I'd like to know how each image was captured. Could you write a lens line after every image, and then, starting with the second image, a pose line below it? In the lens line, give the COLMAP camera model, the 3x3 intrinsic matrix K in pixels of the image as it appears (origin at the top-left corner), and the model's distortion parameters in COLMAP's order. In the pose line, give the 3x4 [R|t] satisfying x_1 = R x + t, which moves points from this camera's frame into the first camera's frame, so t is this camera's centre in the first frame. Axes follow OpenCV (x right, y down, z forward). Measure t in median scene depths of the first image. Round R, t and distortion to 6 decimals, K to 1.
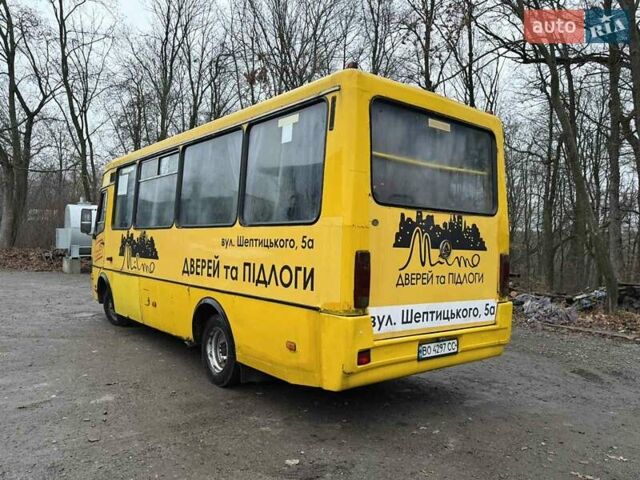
lens RADIAL K [[497.9, 0, 320.0], [0, 497.9, 240.0], [0, 0, 1]] dist [0.012566, -0.004487]
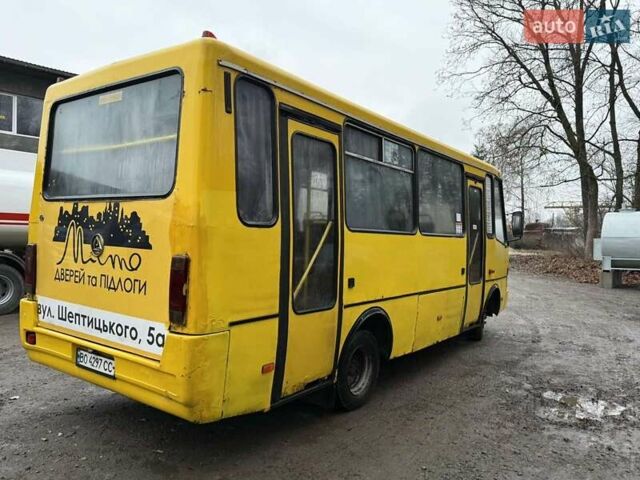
lens RADIAL K [[497.9, 0, 320.0], [0, 497.9, 240.0], [0, 0, 1]] dist [0.012566, -0.004487]
pose [[0.253858, -0.010451, -0.967185, 1.177164], [-0.016678, 0.999746, -0.015181, 0.017158], [0.967098, 0.019984, 0.253619, 1.171215]]
